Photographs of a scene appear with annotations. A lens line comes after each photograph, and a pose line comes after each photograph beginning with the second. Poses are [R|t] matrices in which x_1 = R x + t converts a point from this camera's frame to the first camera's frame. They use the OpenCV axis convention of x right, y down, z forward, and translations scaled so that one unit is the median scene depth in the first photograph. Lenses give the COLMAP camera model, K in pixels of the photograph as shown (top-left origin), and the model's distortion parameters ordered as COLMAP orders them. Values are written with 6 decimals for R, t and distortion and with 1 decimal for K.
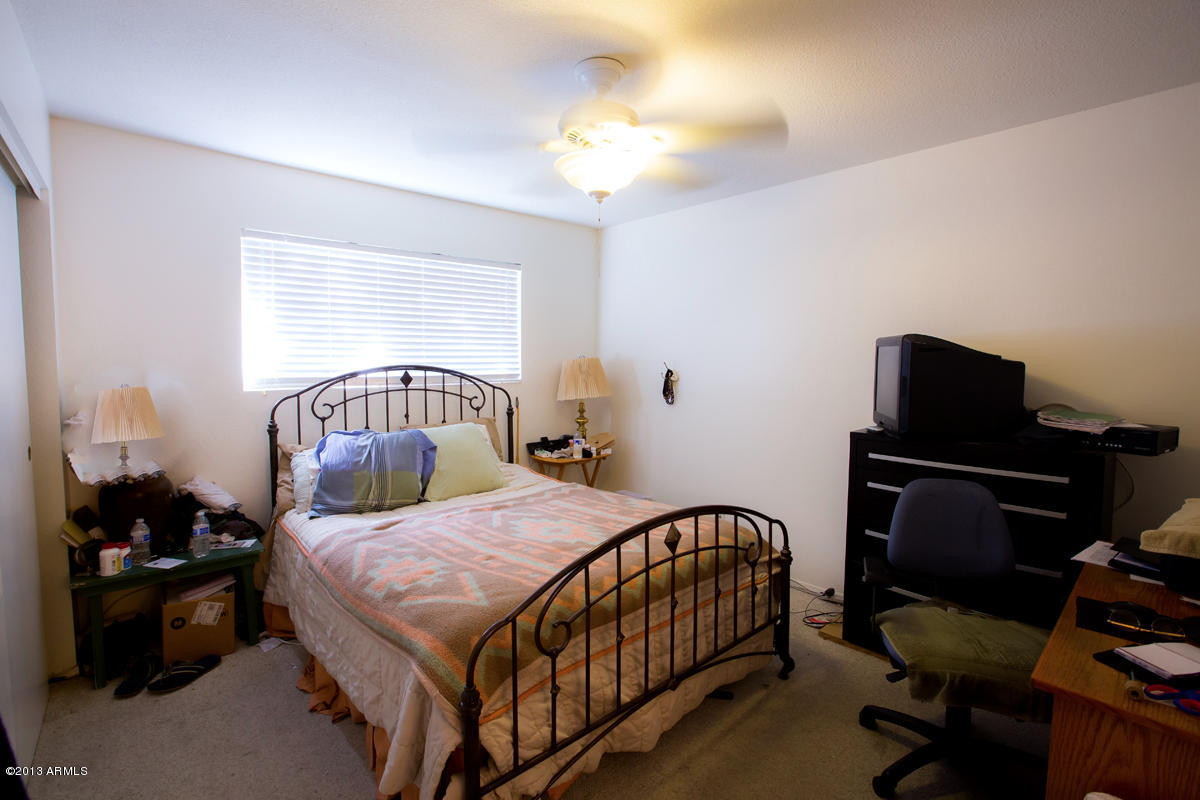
lens RADIAL K [[518.6, 0, 601.5], [0, 518.6, 394.1], [0, 0, 1]] dist [0.000102, 0.000010]
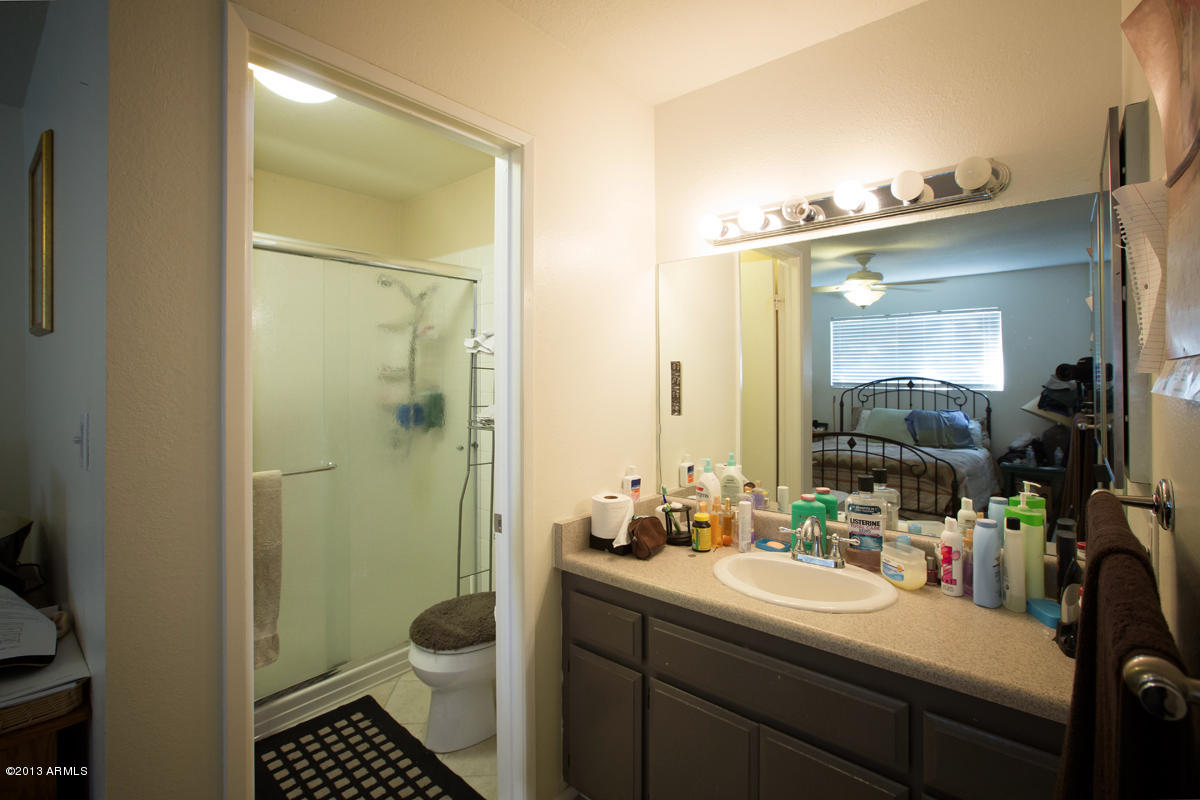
lens RADIAL K [[565.0, 0, 616.3], [0, 565.0, 373.5], [0, 0, 1]] dist [-0.000134, -0.000007]
pose [[0.127545, -0.007209, -0.991807, 1.496696], [-0.067857, 0.997567, -0.015977, 0.034356], [0.989509, 0.069339, 0.126745, -0.280663]]
